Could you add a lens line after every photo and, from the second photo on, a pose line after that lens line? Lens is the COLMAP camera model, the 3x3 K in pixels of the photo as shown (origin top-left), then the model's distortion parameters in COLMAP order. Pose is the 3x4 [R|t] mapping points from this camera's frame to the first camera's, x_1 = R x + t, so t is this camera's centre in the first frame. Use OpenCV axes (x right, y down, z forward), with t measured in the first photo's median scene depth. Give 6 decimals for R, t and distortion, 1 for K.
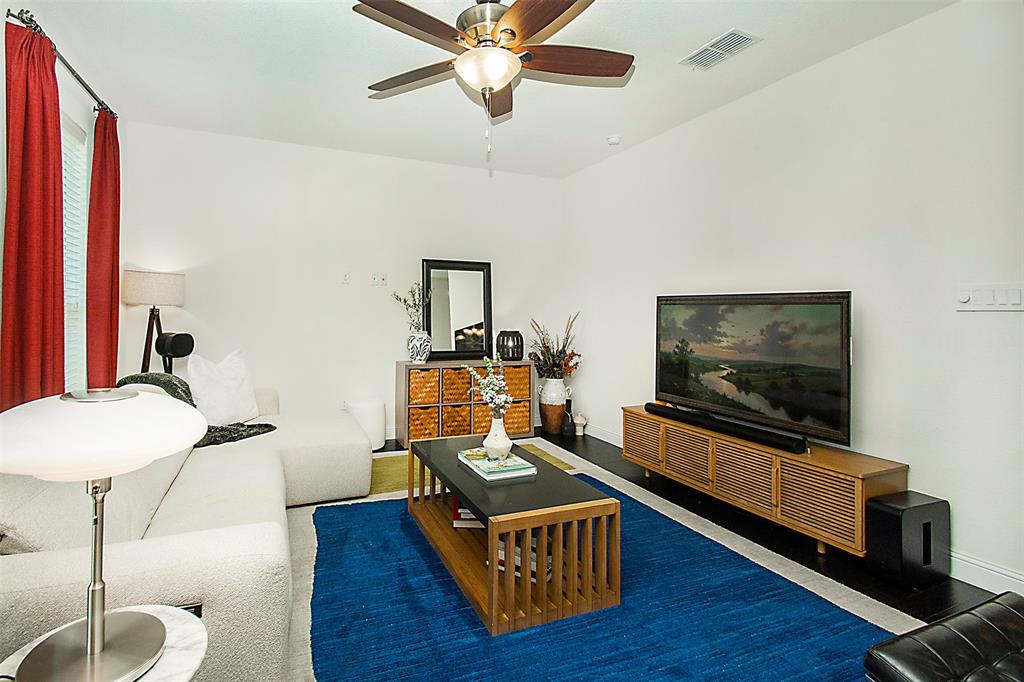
lens RADIAL K [[460.2, 0, 427.6], [0, 460.2, 319.9], [0, 0, 1]] dist [0.013592, 0.000151]
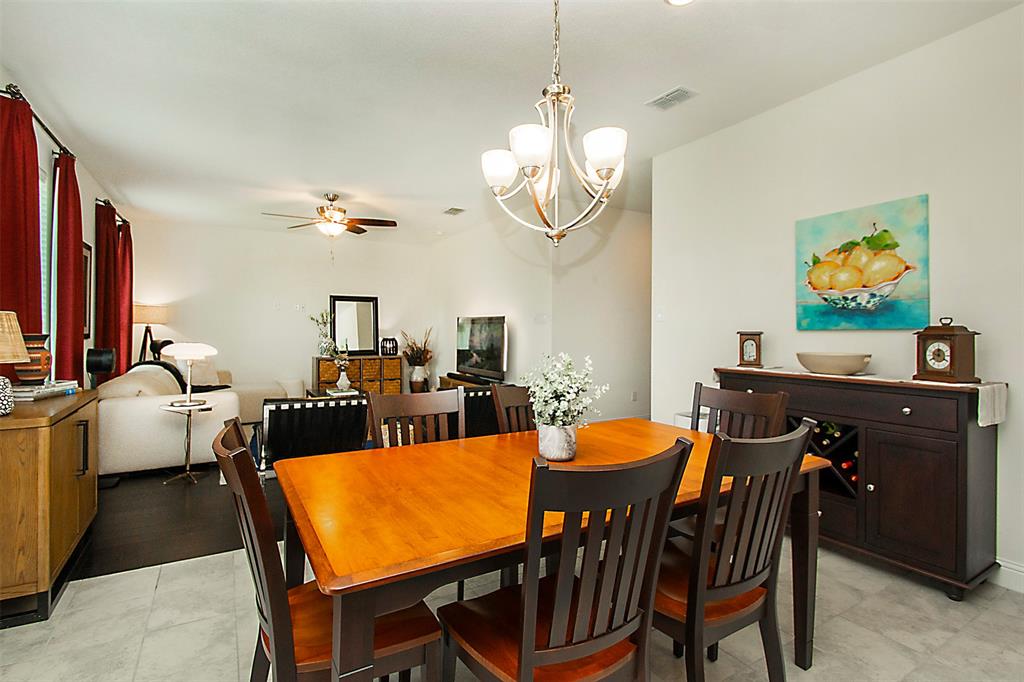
lens RADIAL K [[460.2, 0, 518.0], [0, 460.2, 331.6], [0, 0, 1]] dist [0.013592, 0.000151]
pose [[0.974168, -0.011353, 0.225541, 0.411833], [0.013825, 0.999860, -0.009381, 0.037555], [-0.225403, 0.012257, 0.974189, -1.174420]]
